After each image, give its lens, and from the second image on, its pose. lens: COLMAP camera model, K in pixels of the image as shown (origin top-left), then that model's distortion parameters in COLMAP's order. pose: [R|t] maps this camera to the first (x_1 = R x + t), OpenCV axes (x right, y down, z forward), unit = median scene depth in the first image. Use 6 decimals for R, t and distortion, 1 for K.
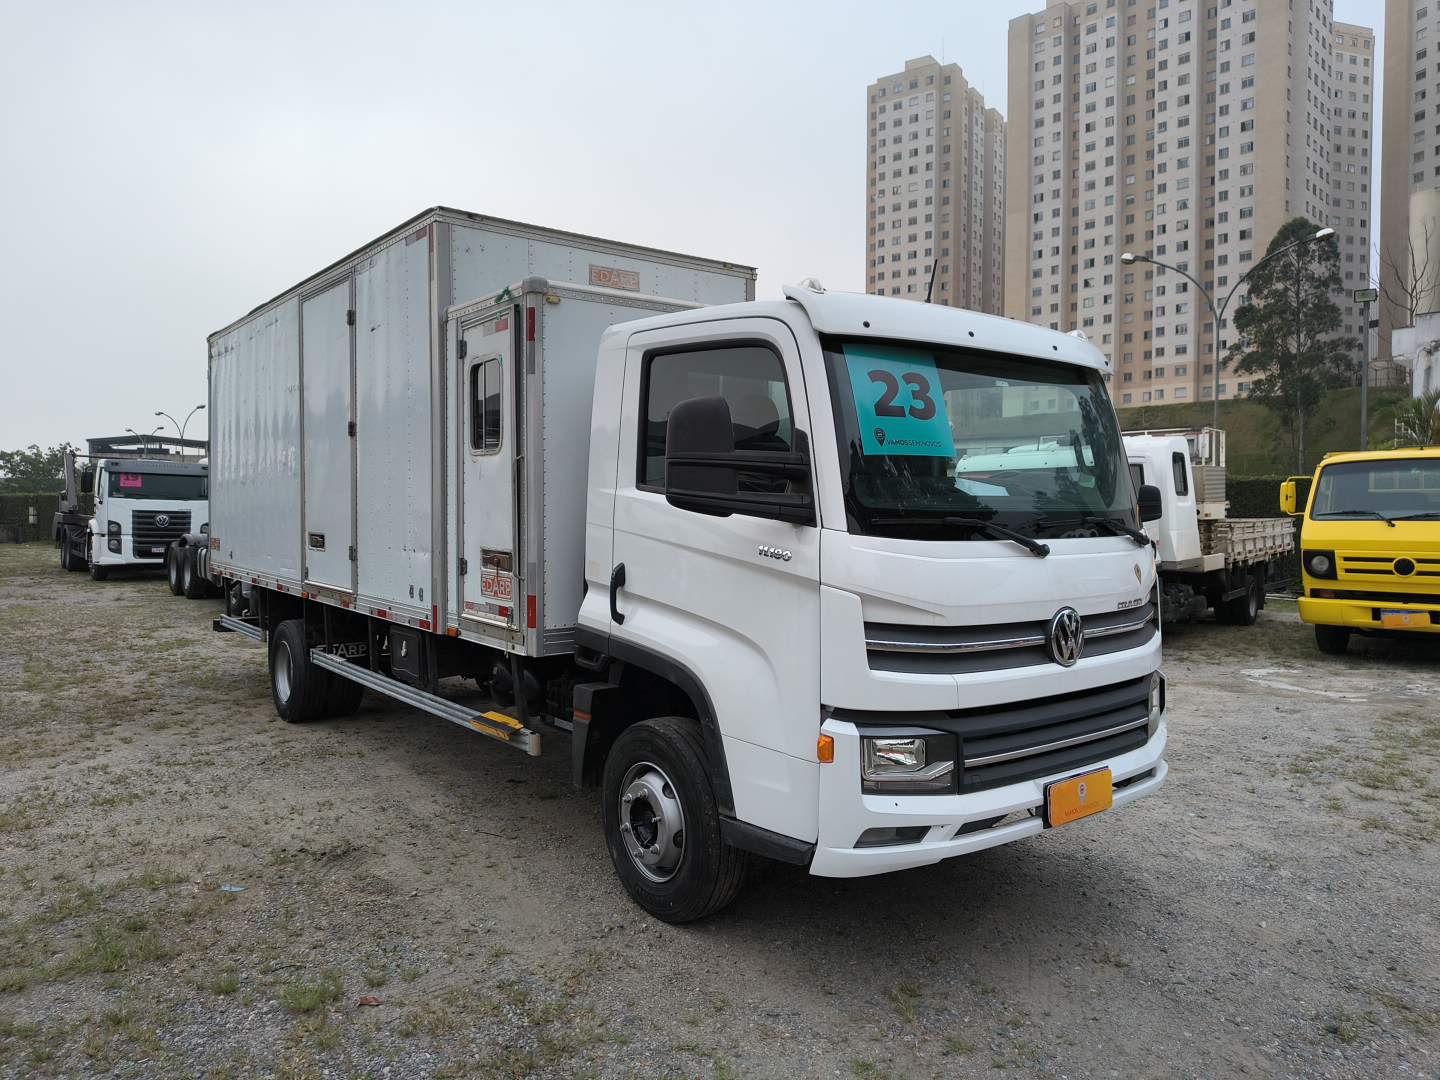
lens RADIAL K [[989.7, 0, 716.1], [0, 989.7, 538.0], [0, 0, 1]] dist [0.033020, -0.024666]
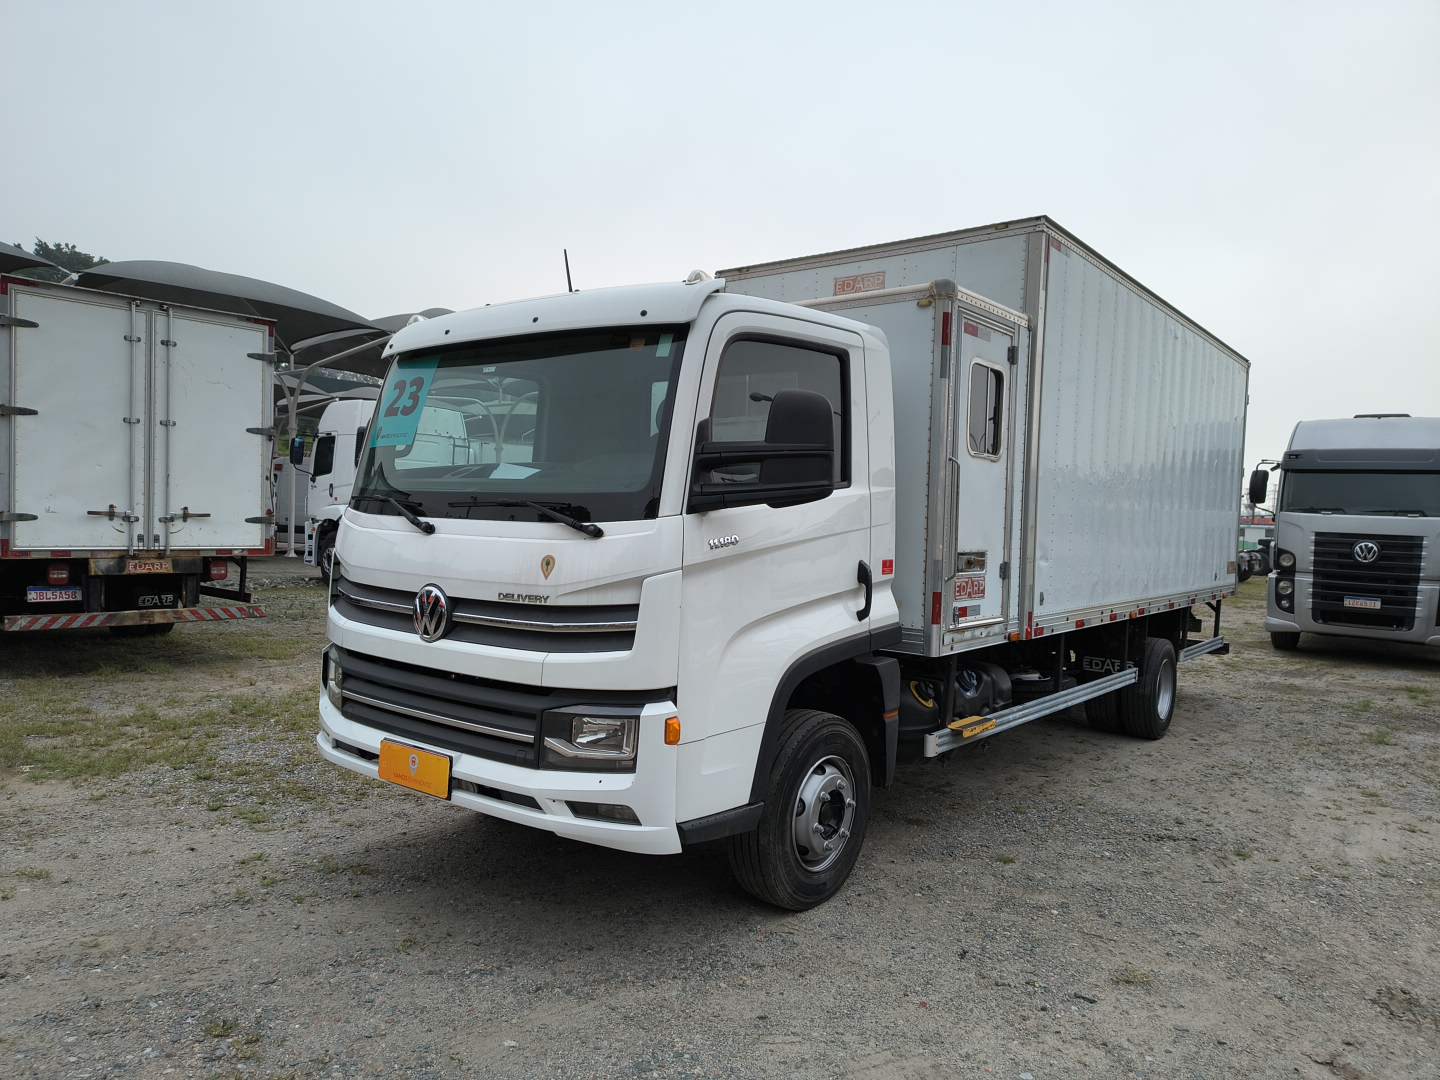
lens RADIAL K [[989.7, 0, 713.6], [0, 989.7, 547.1], [0, 0, 1]] dist [0.033020, -0.024666]
pose [[0.235702, 0.036181, -0.971152, 1.441299], [-0.065275, 0.997639, 0.021325, -0.009271], [0.969631, 0.058365, 0.237508, 1.057930]]
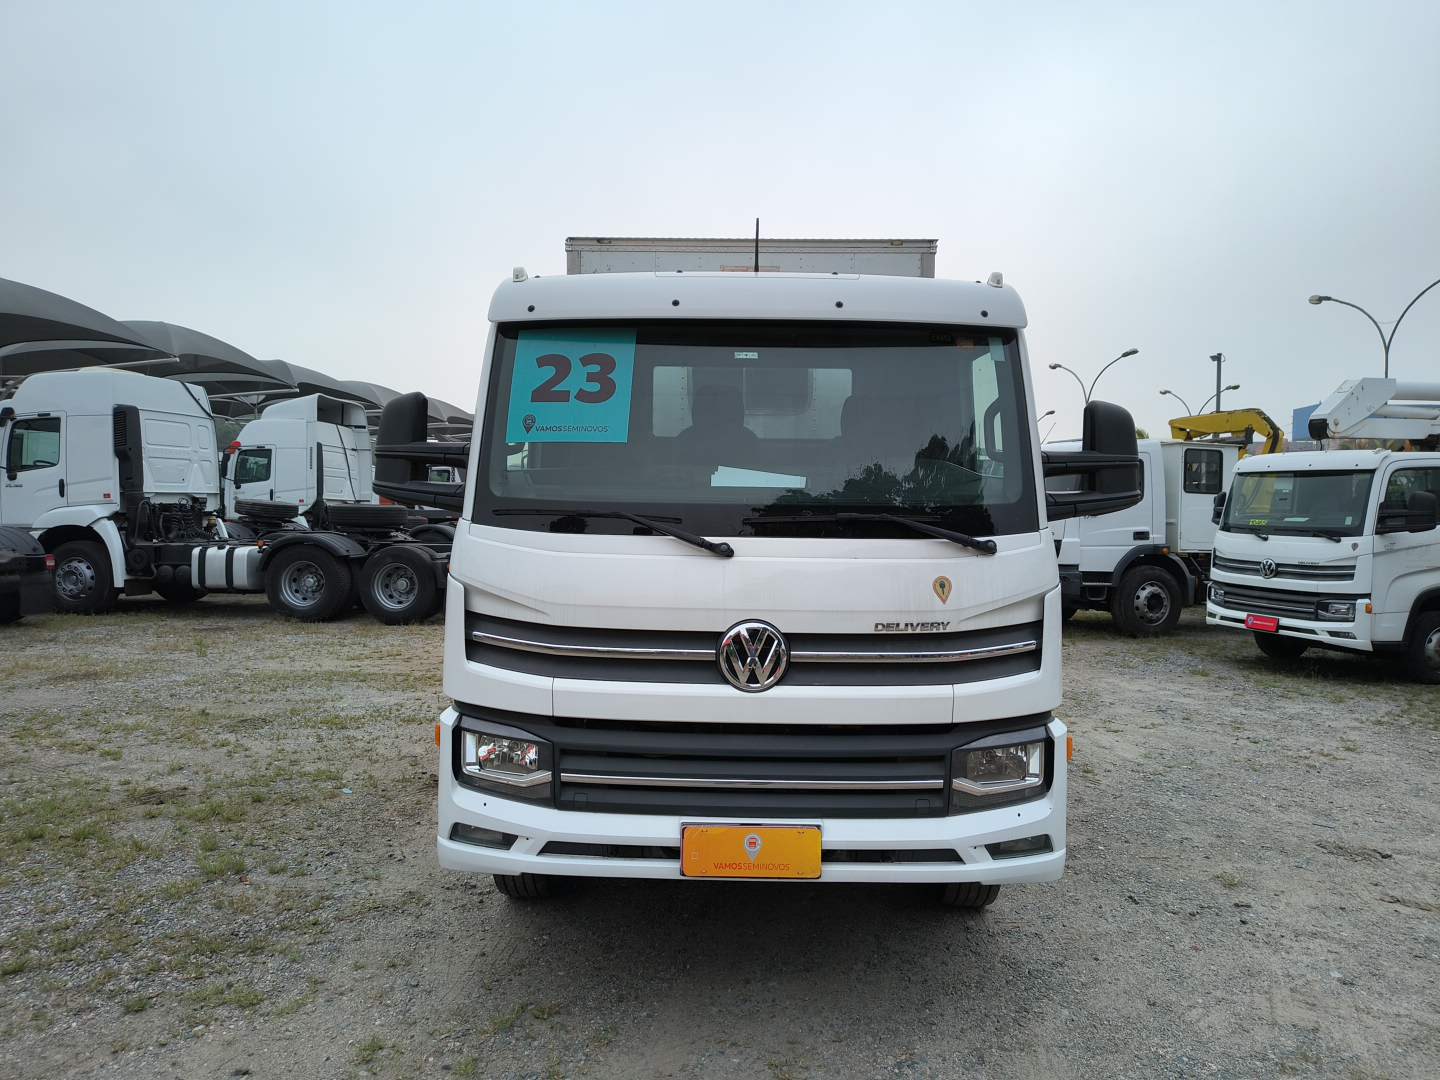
lens RADIAL K [[989.7, 0, 729.6], [0, 989.7, 531.8], [0, 0, 1]] dist [0.033020, -0.024666]
pose [[0.781202, 0.024220, -0.623808, 0.866436], [-0.031777, 0.999494, -0.000989, -0.002286], [0.623469, 0.020595, 0.781577, 0.349257]]
